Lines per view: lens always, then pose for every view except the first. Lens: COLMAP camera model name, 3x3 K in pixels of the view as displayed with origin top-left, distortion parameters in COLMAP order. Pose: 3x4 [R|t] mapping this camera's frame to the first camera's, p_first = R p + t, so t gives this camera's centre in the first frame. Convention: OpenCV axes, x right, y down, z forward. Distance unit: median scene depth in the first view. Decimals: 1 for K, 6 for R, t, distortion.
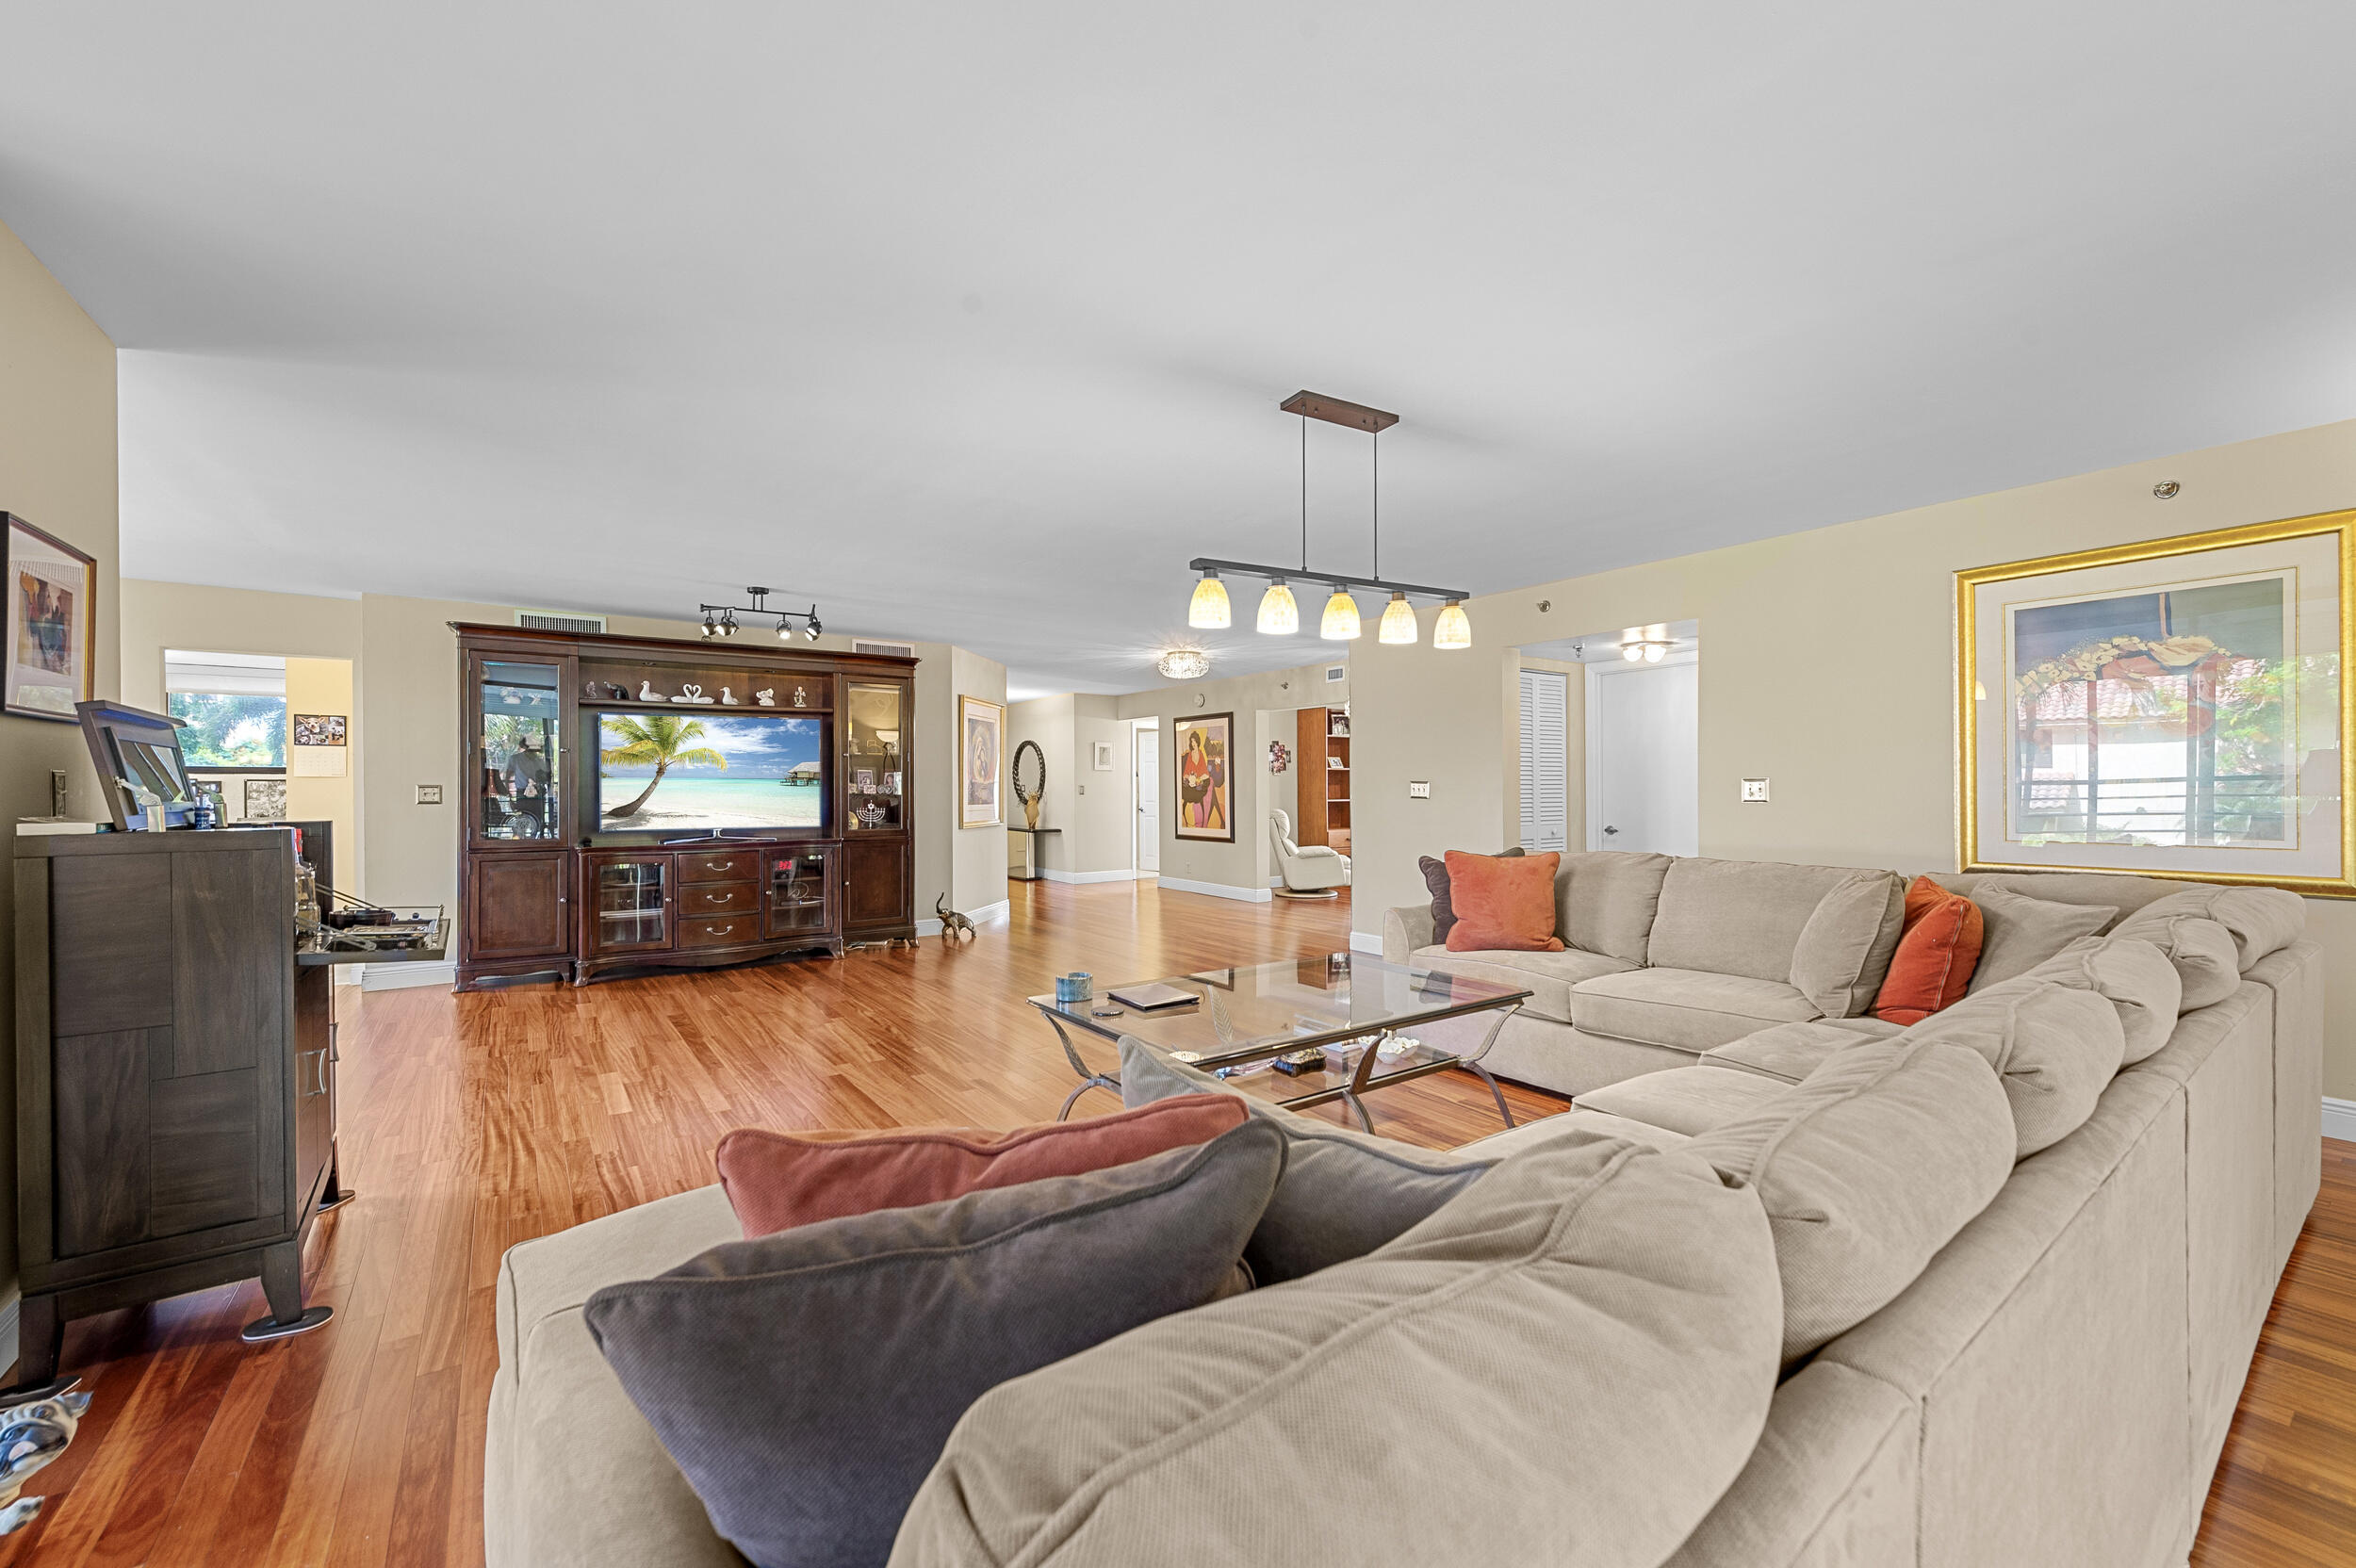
lens RADIAL K [[936.3, 0, 1178.0], [0, 936.3, 784.0], [0, 0, 1]] dist [0.000182, -0.000225]
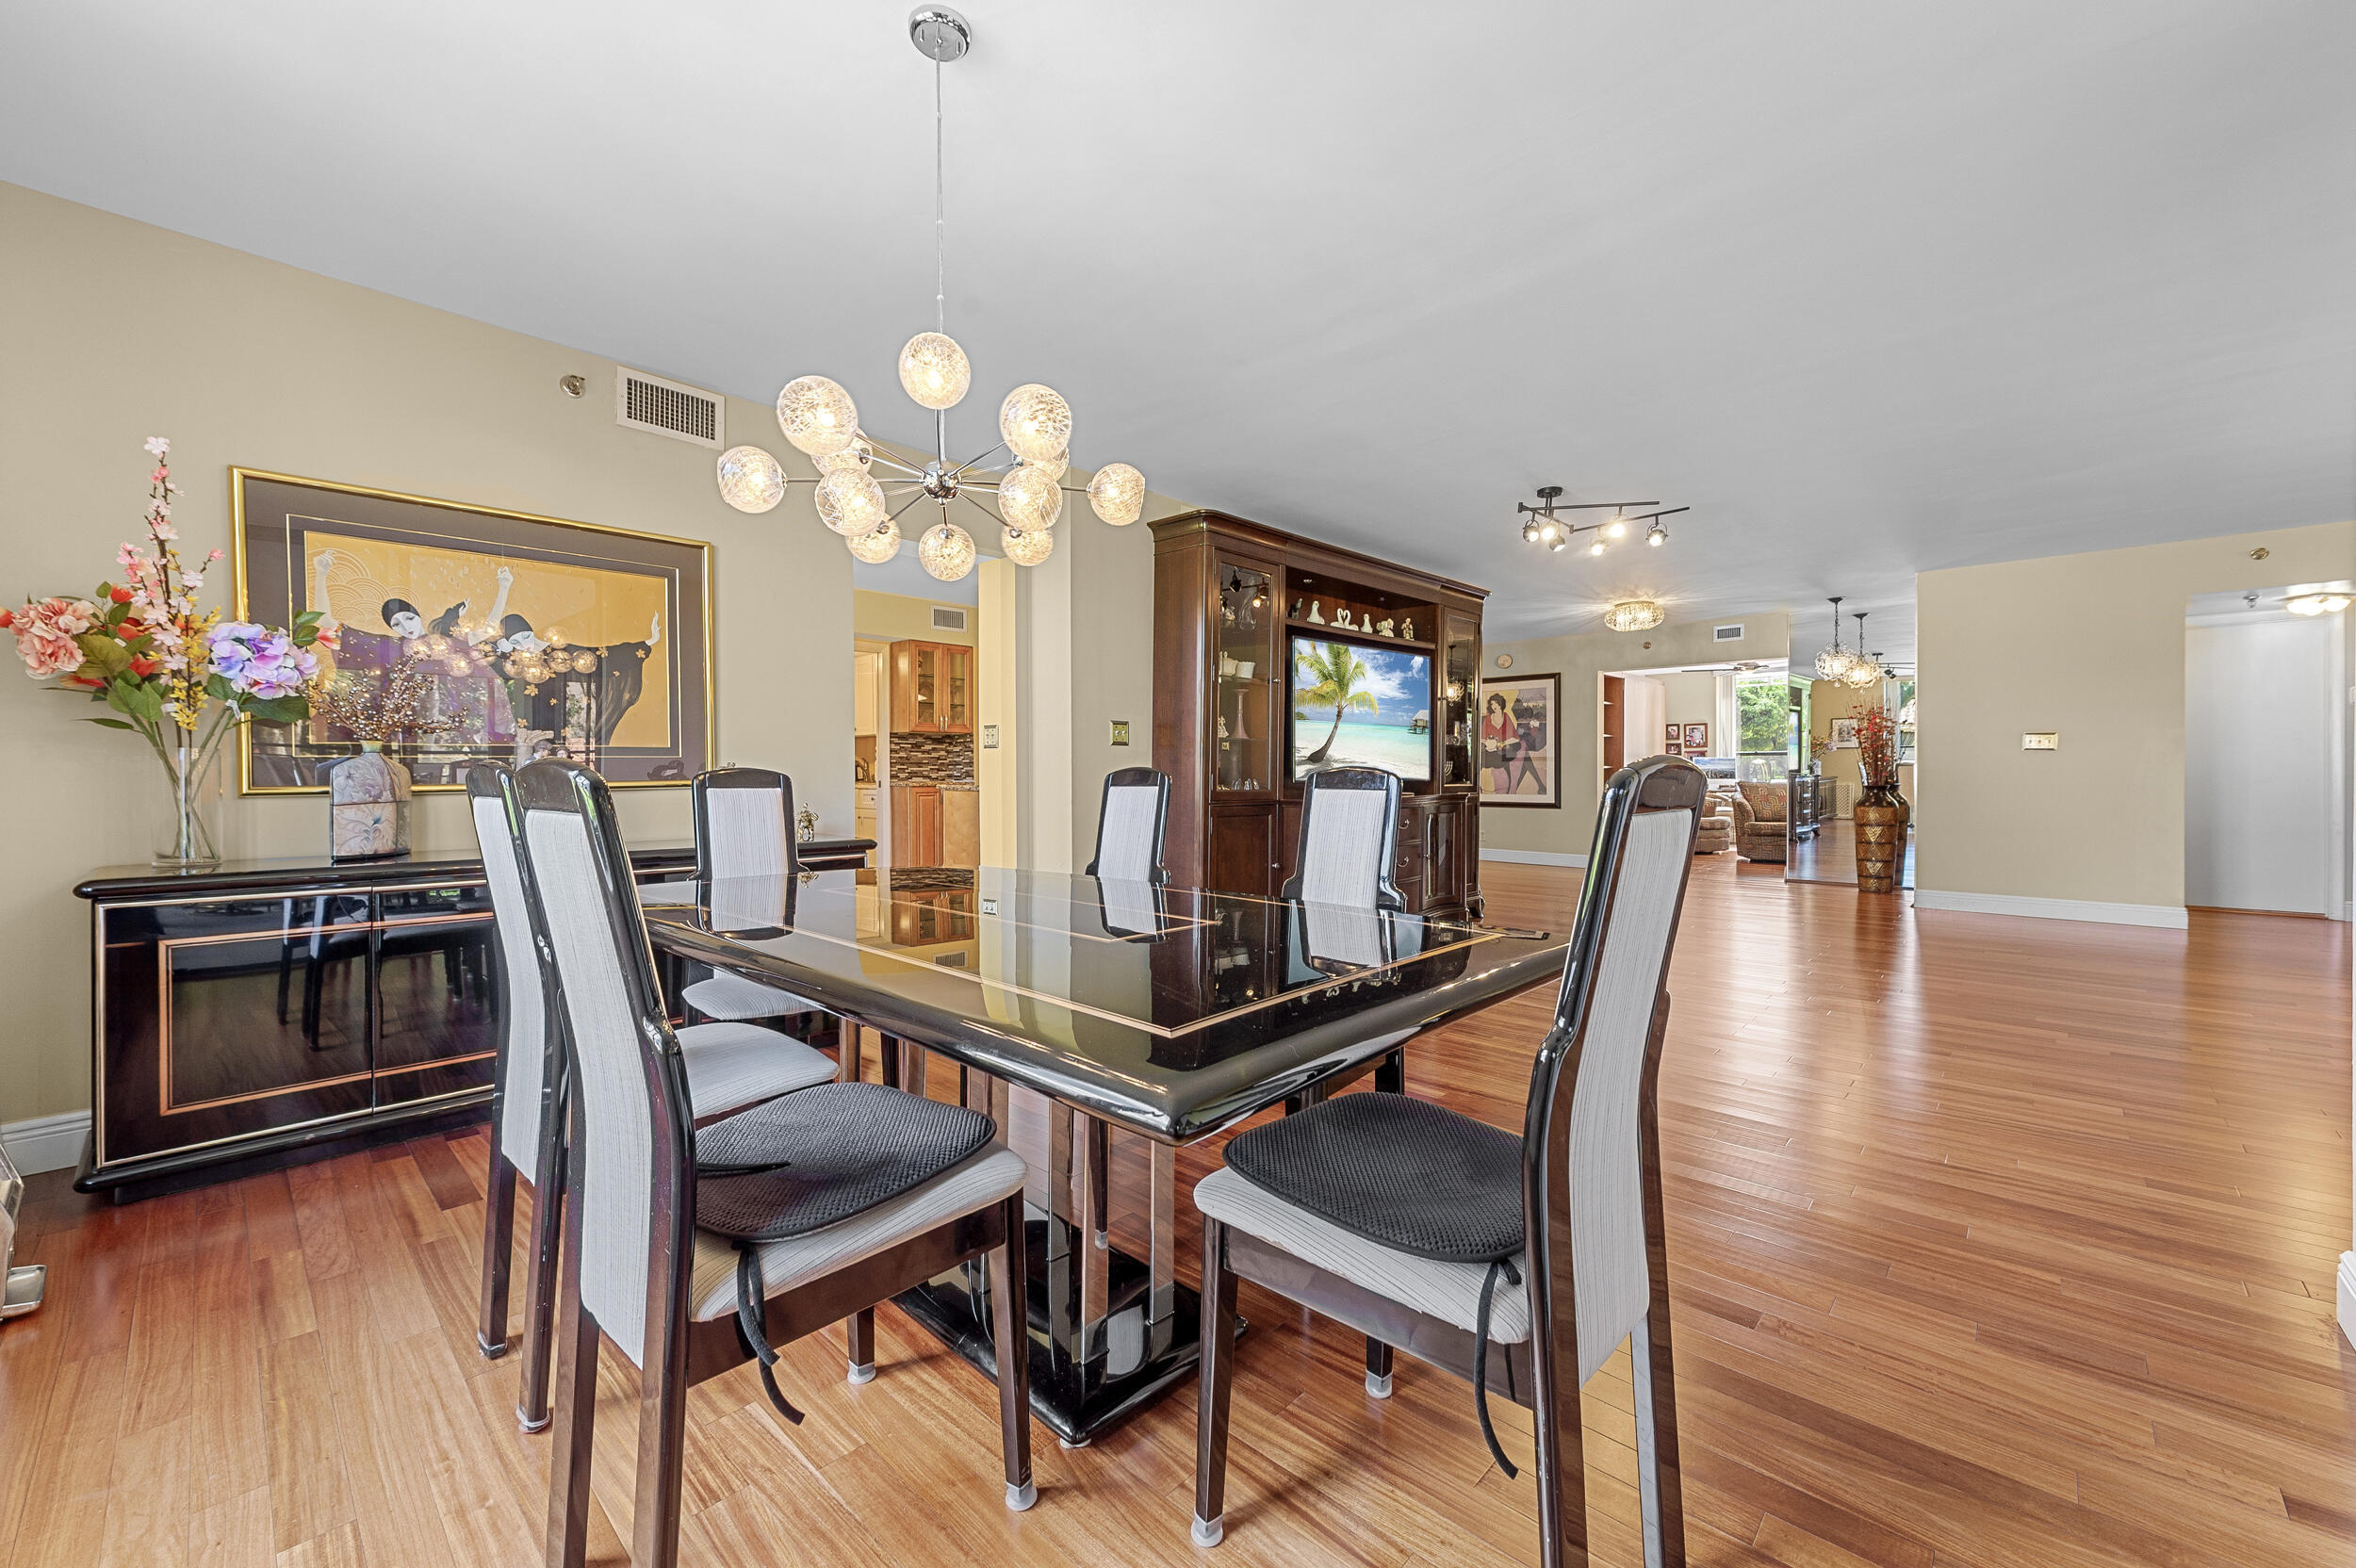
lens RADIAL K [[911.5, 0, 1178.0], [0, 911.5, 784.0], [0, 0, 1]] dist [0.000001, -0.000038]
pose [[0.981921, -0.004731, 0.189231, -0.506049], [0.001431, 0.999845, 0.017571, 0.020475], [-0.189285, -0.016982, 0.981775, 0.148690]]
